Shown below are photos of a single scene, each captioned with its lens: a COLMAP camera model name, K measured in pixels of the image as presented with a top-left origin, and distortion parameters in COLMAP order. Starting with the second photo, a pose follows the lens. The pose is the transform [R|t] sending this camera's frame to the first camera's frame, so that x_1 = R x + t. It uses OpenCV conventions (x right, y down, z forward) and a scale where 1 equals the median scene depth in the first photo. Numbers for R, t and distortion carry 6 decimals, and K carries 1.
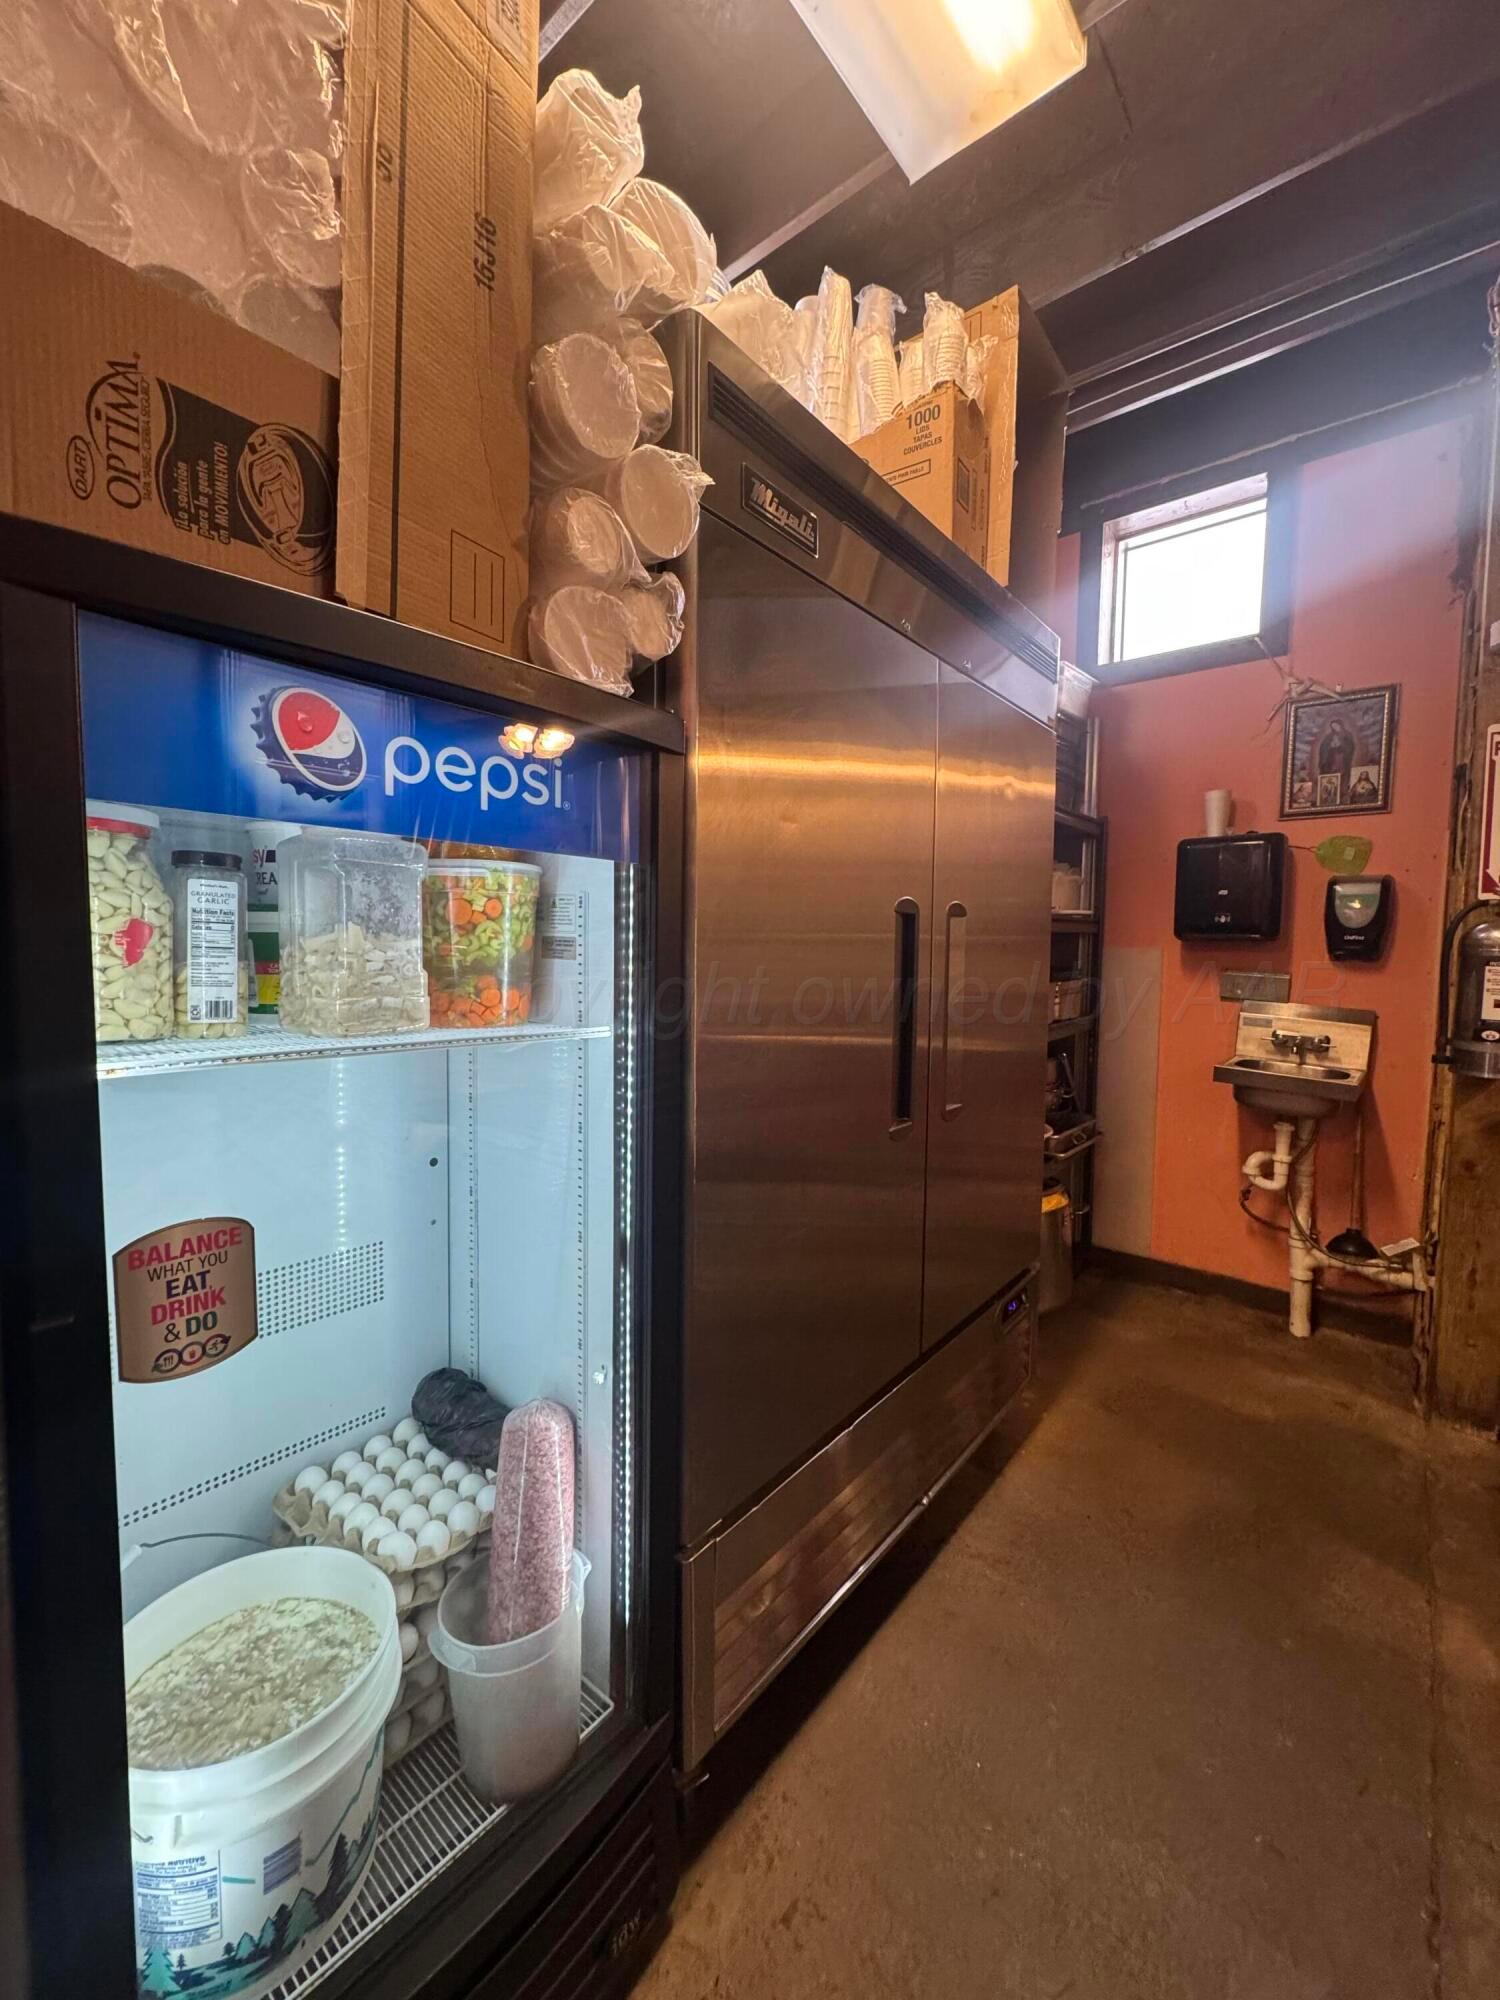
lens RADIAL K [[793.3, 0, 750.5], [0, 793.3, 995.1], [0, 0, 1]] dist [-0.003456, -0.000305]
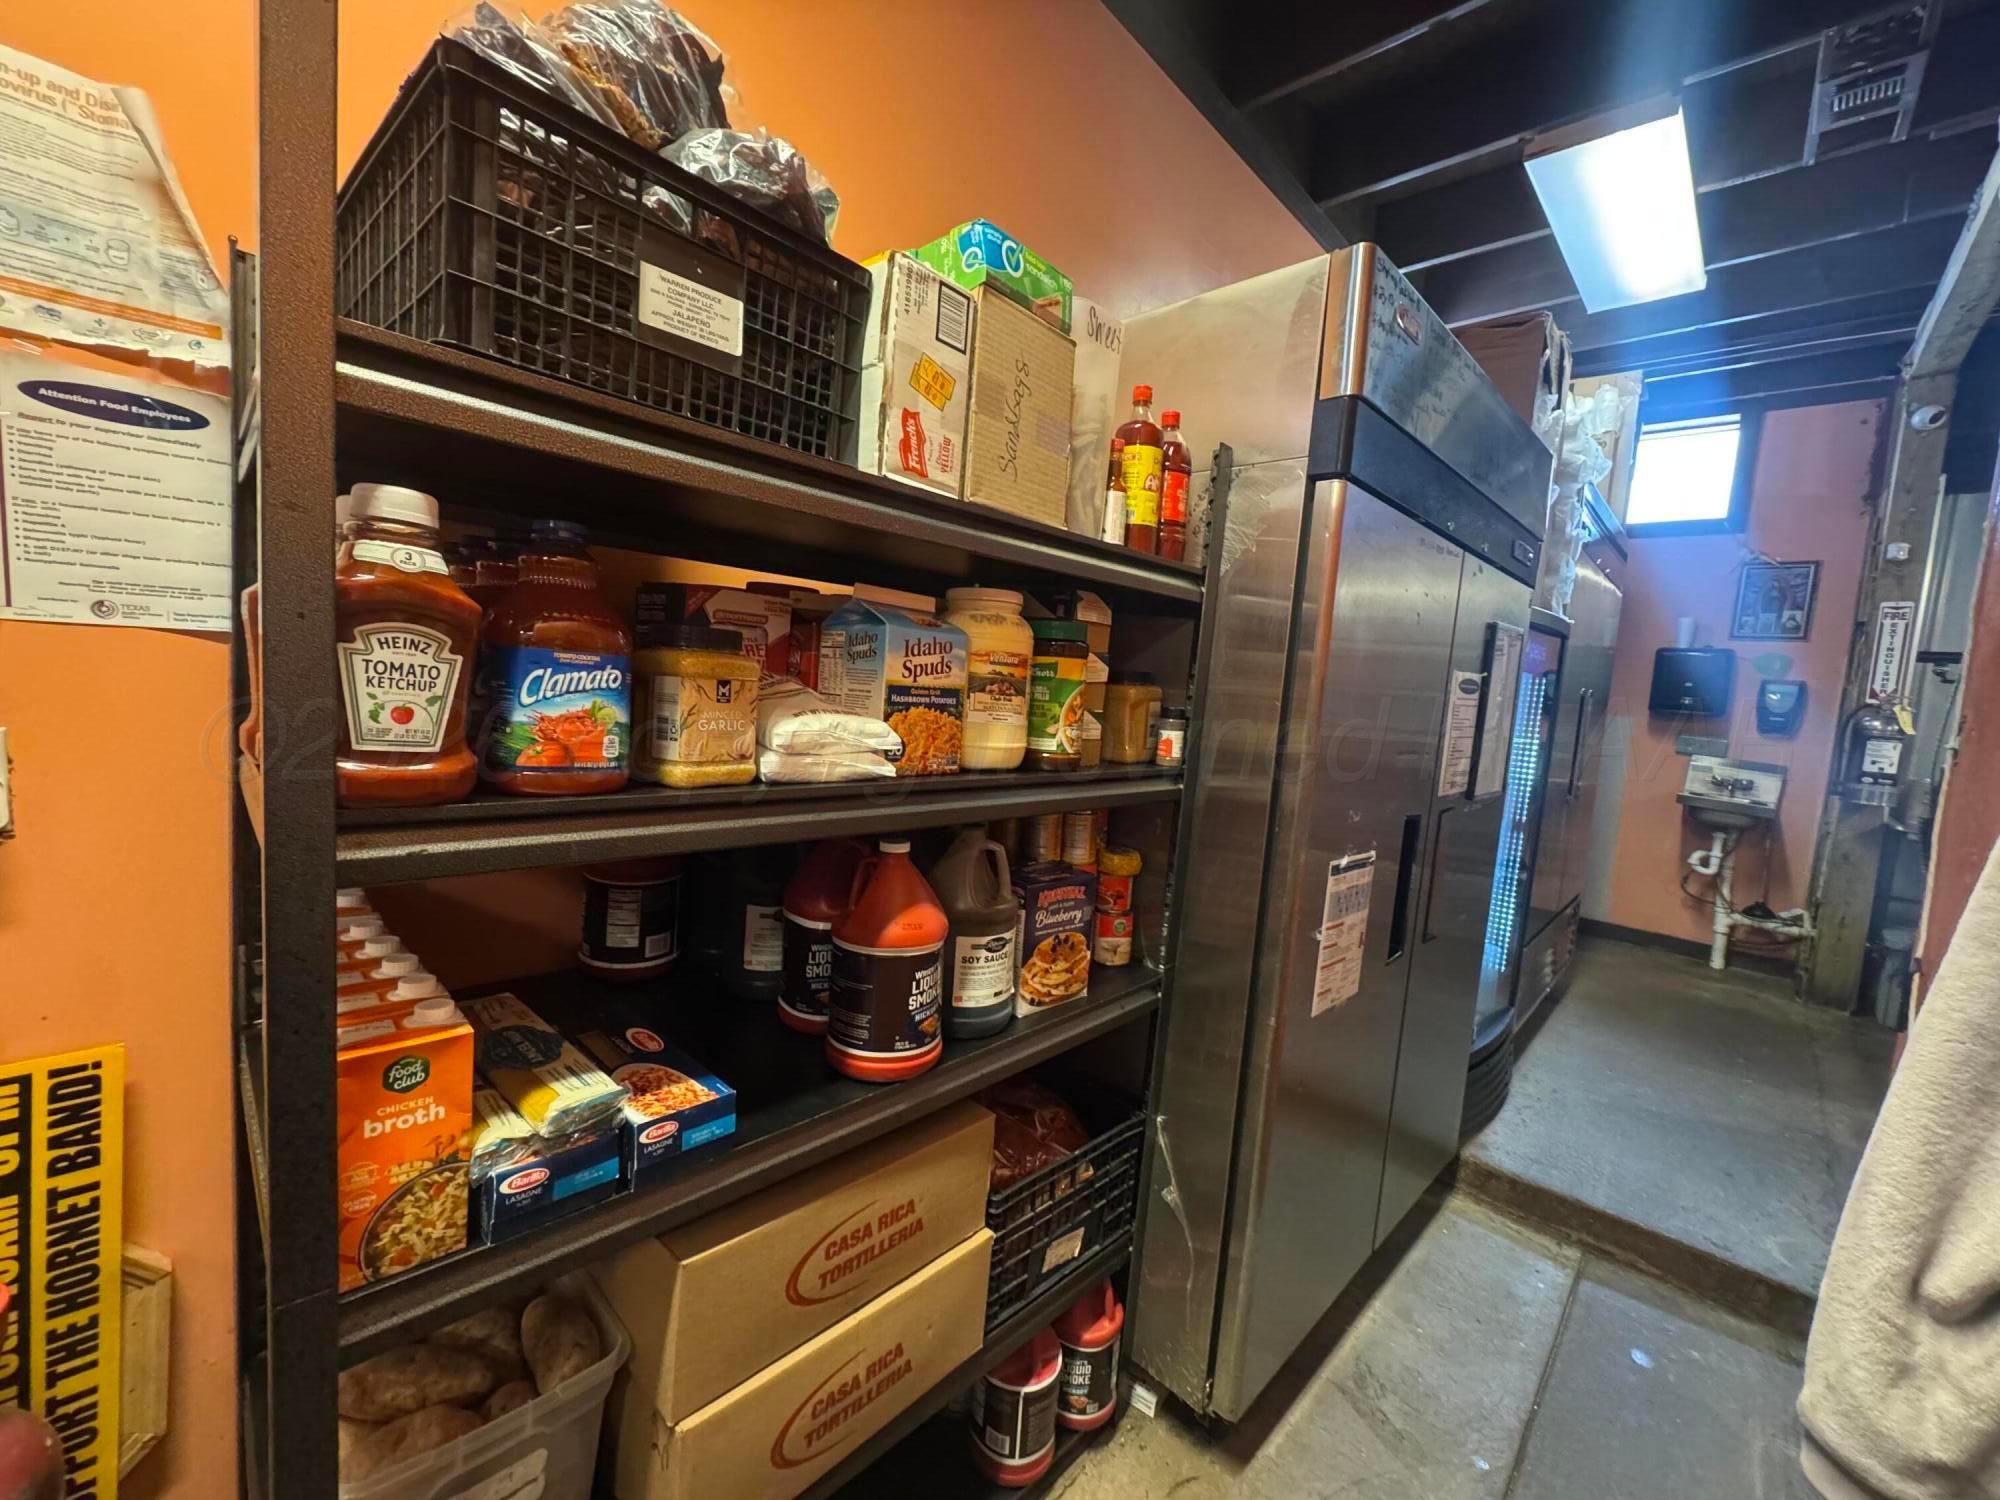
lens RADIAL K [[793.3, 0, 1003.9], [0, 793.3, 741.0], [0, 0, 1]] dist [-0.003456, -0.000305]
pose [[0.995605, 0.069391, -0.062893, -0.665662], [-0.068300, 0.997477, 0.019335, 0.046163], [0.064076, -0.014954, 0.997833, -0.668702]]
